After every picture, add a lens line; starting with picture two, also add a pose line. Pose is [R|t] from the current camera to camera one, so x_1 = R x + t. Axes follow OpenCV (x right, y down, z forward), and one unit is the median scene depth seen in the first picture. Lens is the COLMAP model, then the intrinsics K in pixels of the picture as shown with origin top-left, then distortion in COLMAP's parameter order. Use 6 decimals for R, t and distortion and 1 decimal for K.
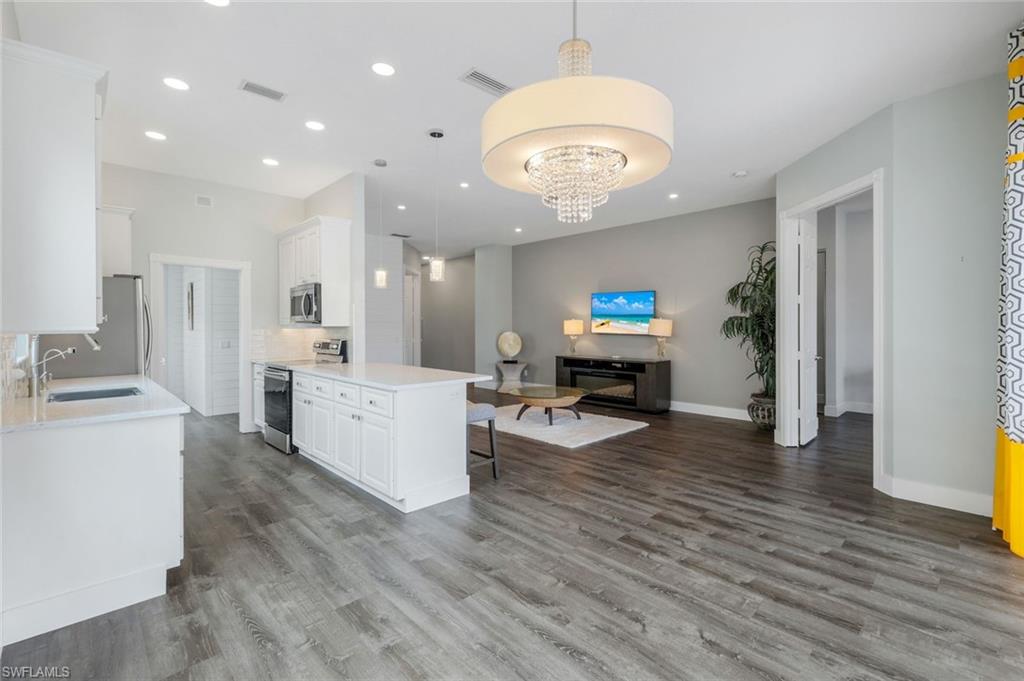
lens RADIAL K [[460.1, 0, 514.7], [0, 460.1, 326.3], [0, 0, 1]] dist [0.015599, 0.000079]
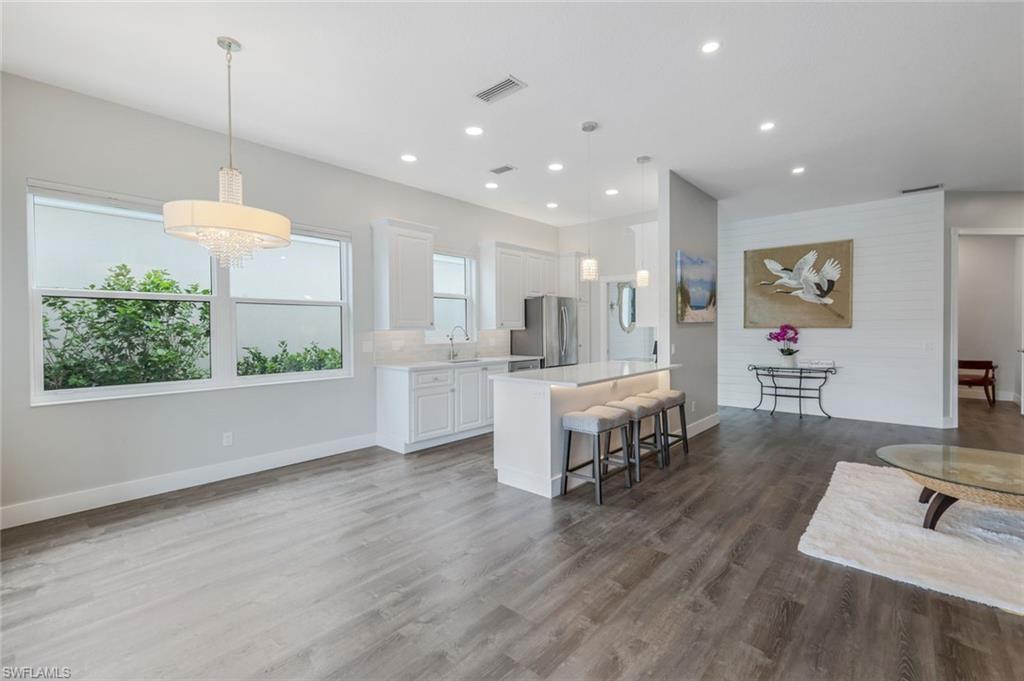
lens RADIAL K [[452.5, 0, 513.4], [0, 452.5, 333.3], [0, 0, 1]] dist [0.002934, -0.000190]
pose [[0.075292, 0.013026, -0.997076, 0.446132], [0.004728, 0.999899, 0.013420, -0.000271], [0.997150, -0.005725, 0.075222, 0.448215]]
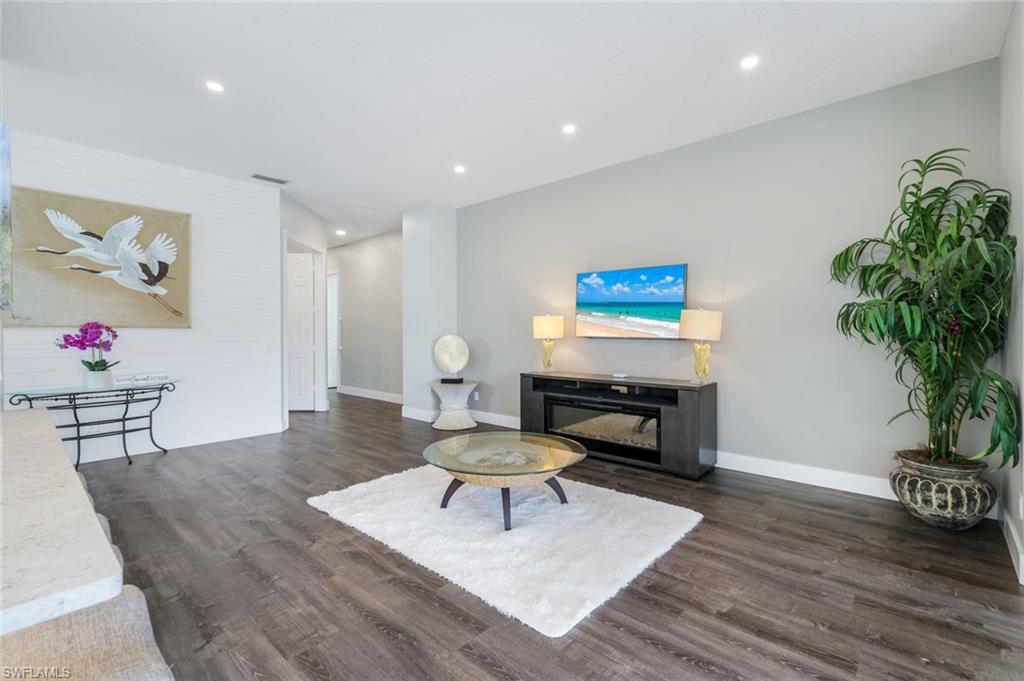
lens RADIAL K [[452.5, 0, 513.4], [0, 452.5, 333.3], [0, 0, 1]] dist [0.002934, -0.000190]
pose [[0.997697, -0.000449, 0.067828, 0.045292], [0.000462, 1.000000, -0.000183, 0.012474], [-0.067828, 0.000214, 0.997697, 0.456193]]
